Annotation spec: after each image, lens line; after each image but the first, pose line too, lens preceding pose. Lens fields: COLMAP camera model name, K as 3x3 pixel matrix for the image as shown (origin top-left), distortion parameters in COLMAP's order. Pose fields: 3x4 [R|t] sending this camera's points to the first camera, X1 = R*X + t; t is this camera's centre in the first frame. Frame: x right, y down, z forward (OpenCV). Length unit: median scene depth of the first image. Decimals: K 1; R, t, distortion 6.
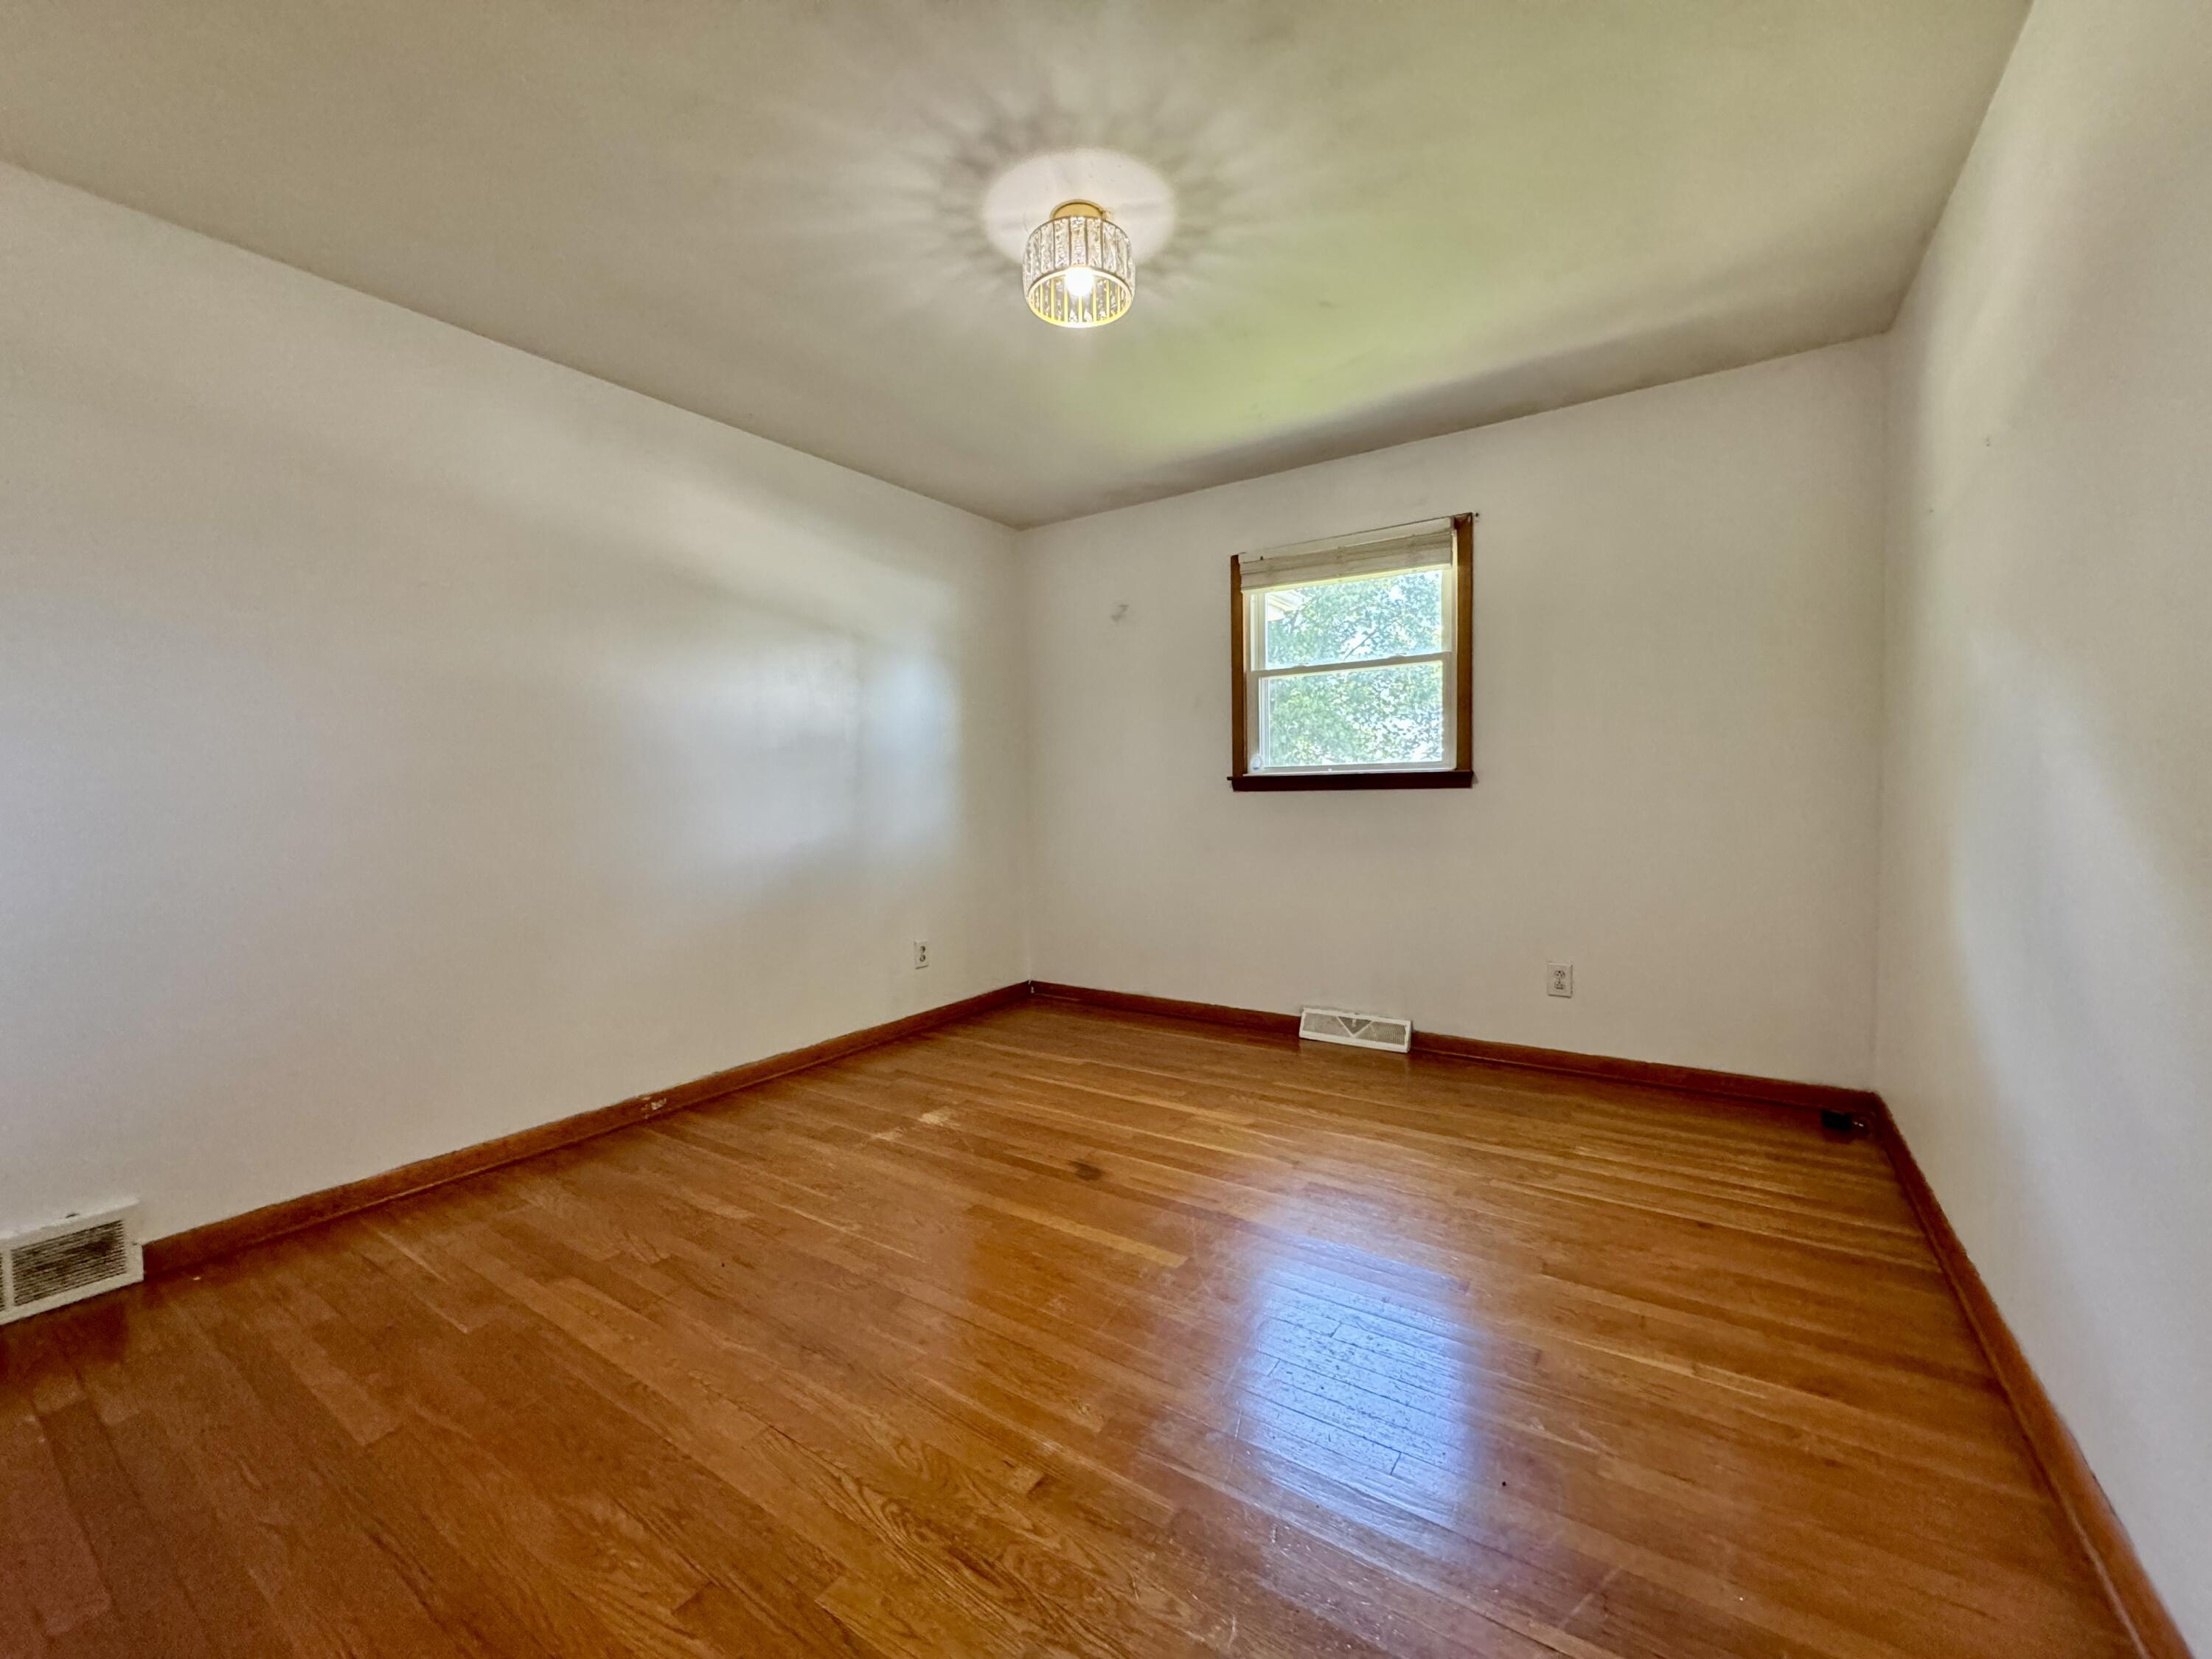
lens RADIAL K [[887.0, 0, 1106.0], [0, 887.0, 829.5], [0, 0, 1]] dist [-0.001255, -0.000349]
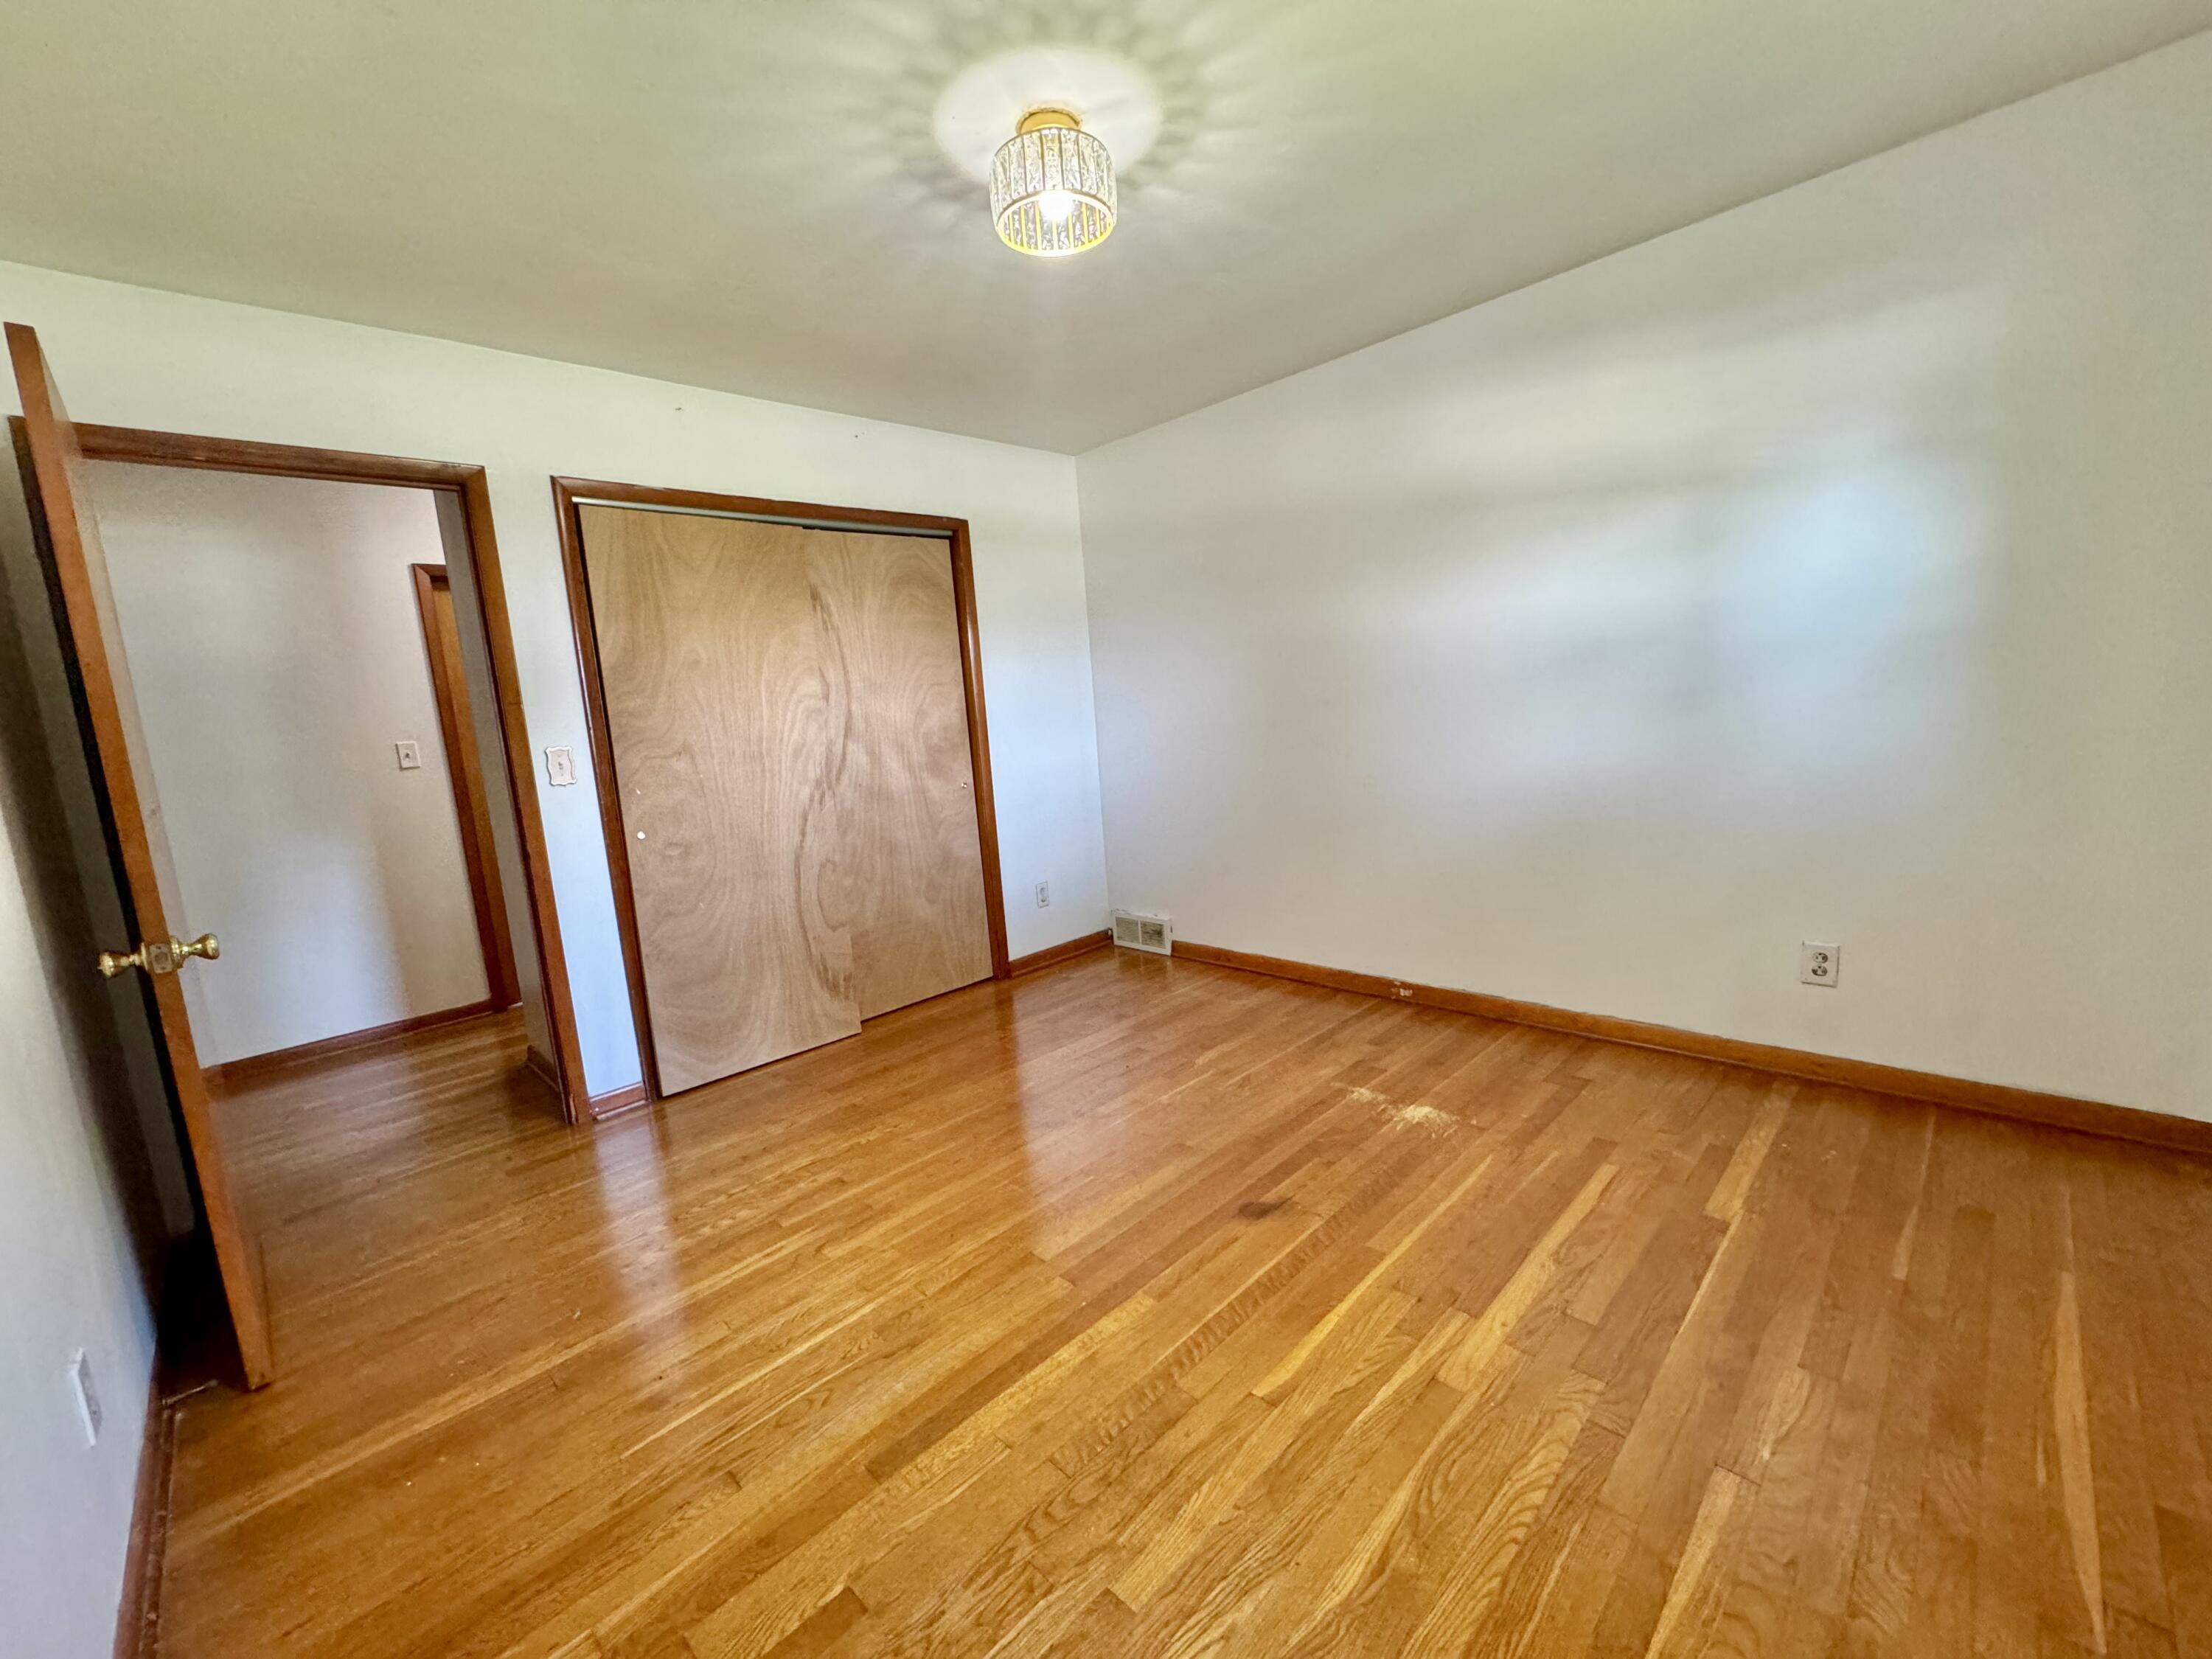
lens RADIAL K [[887.0, 0, 1106.0], [0, 887.0, 829.5], [0, 0, 1]] dist [-0.001255, -0.000349]
pose [[-0.202851, 0.168208, -0.964654, 0.683247], [0.037286, 0.985748, 0.164045, -0.106289], [0.978499, -0.002692, -0.206232, 0.912958]]
